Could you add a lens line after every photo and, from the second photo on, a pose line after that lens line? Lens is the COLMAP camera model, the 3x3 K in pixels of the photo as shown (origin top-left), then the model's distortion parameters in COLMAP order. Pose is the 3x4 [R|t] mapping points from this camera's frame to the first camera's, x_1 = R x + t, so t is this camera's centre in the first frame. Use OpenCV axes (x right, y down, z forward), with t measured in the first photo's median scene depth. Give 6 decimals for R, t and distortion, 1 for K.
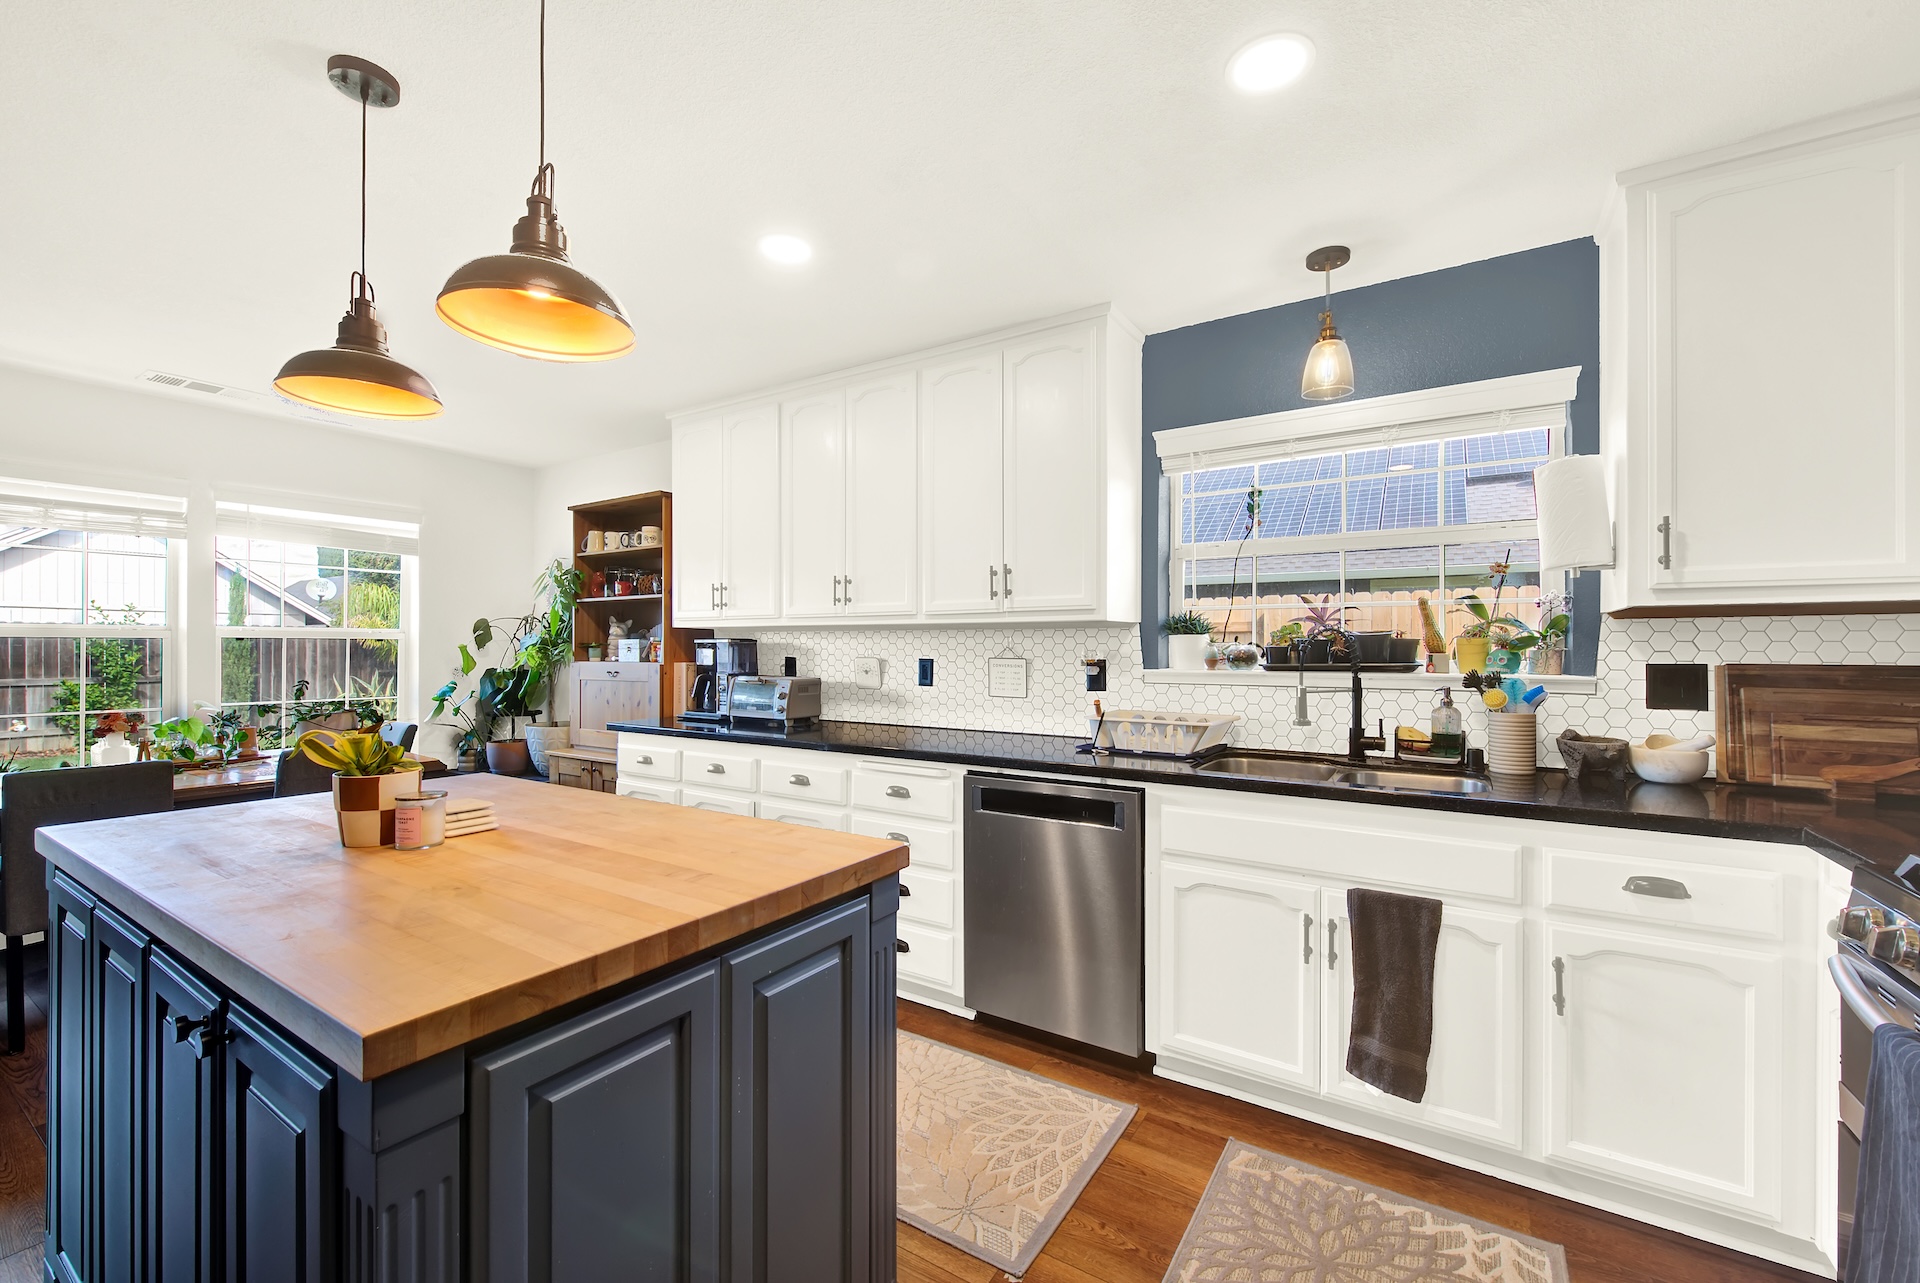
lens RADIAL K [[780.2, 0, 986.0], [0, 780.2, 643.8], [0, 0, 1]] dist [-0.000243, -0.000410]
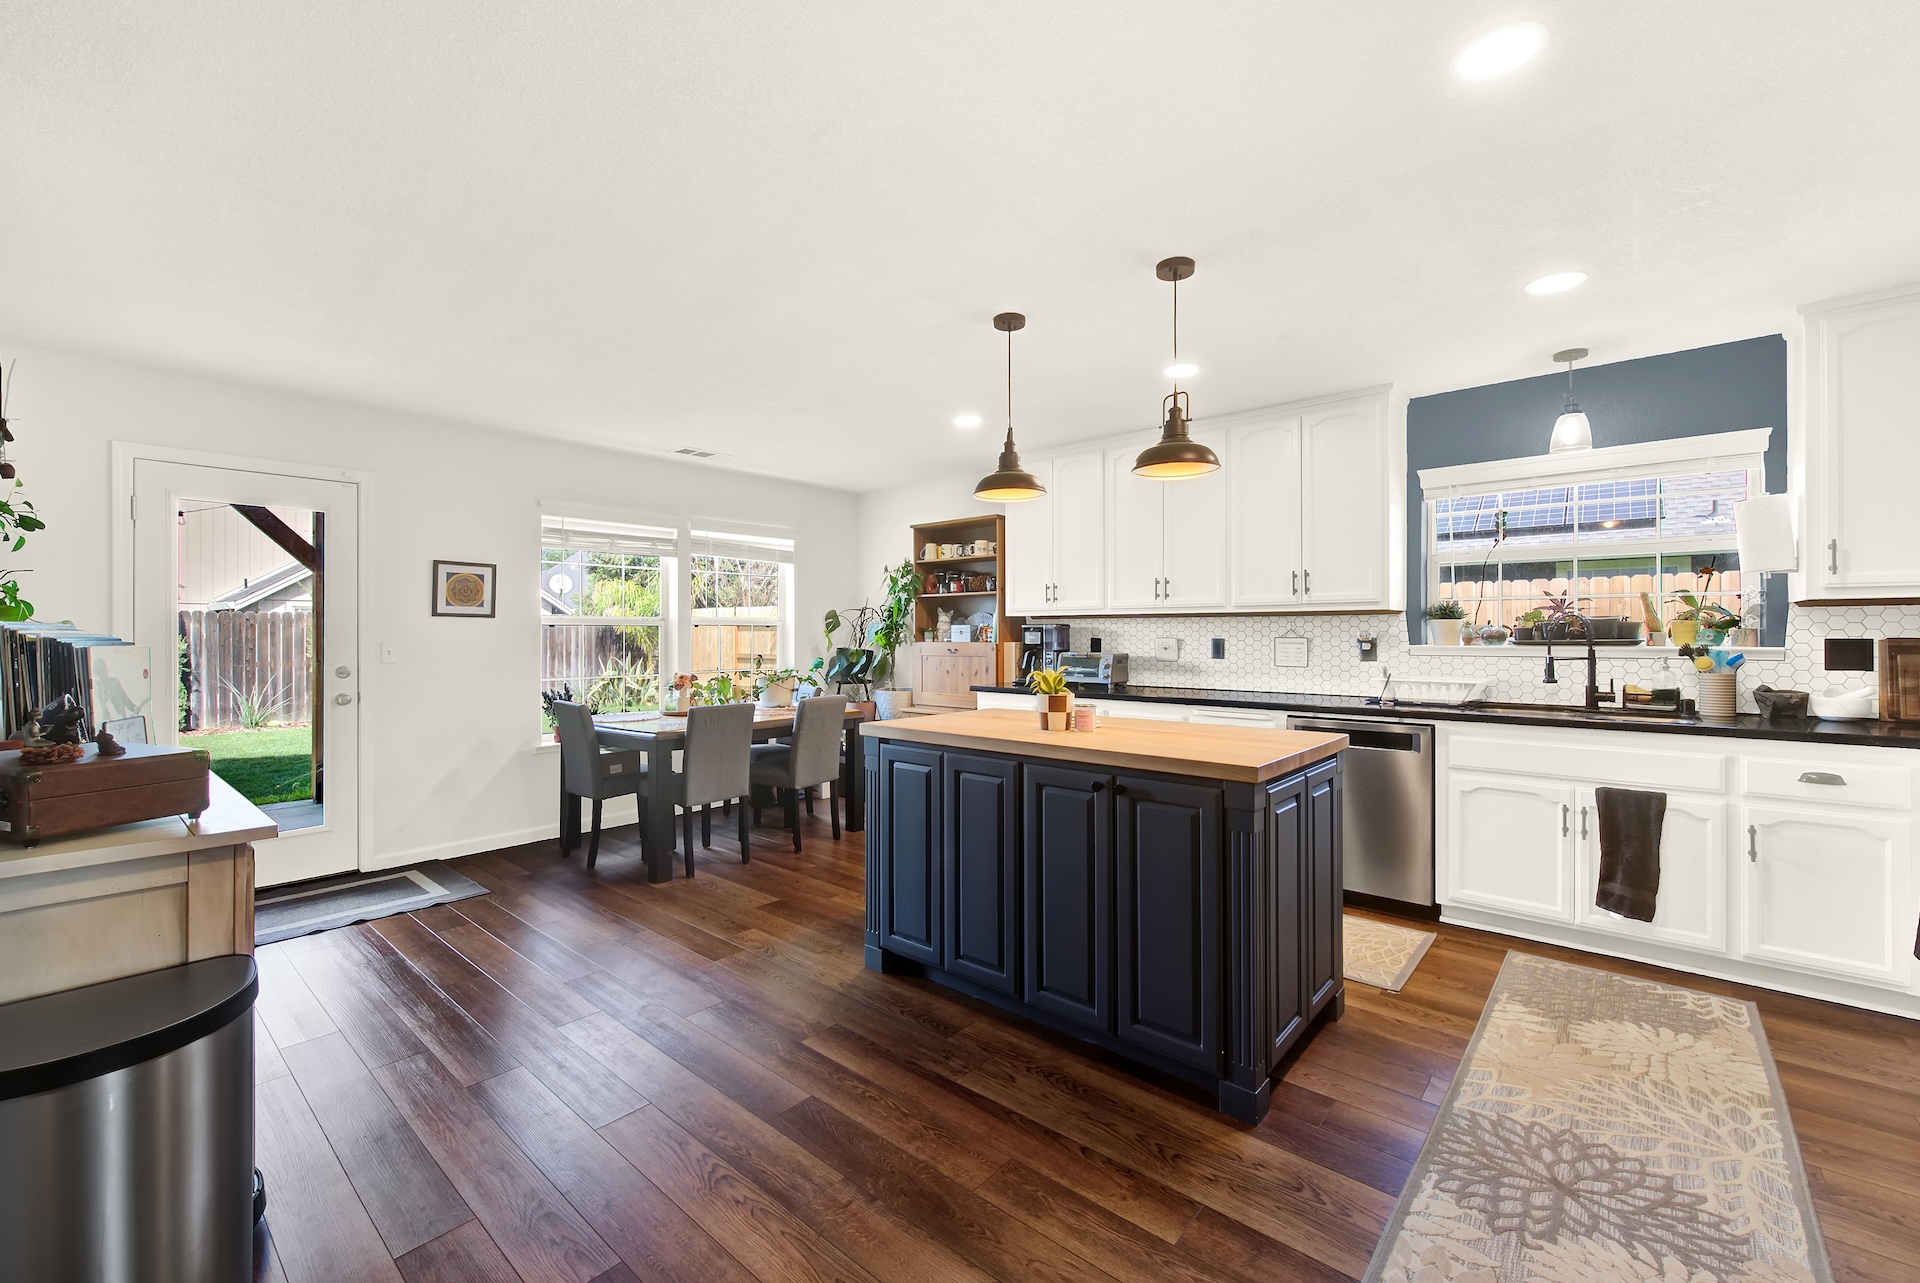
lens RADIAL K [[804.4, 0, 961.8], [0, 804.4, 629.9], [0, 0, 1]] dist [-0.002928, -0.000581]
pose [[0.987449, -0.004019, -0.157890, -0.396595], [0.004293, 0.999990, 0.001392, 0.001052], [0.157883, -0.002052, 0.987456, -0.576041]]
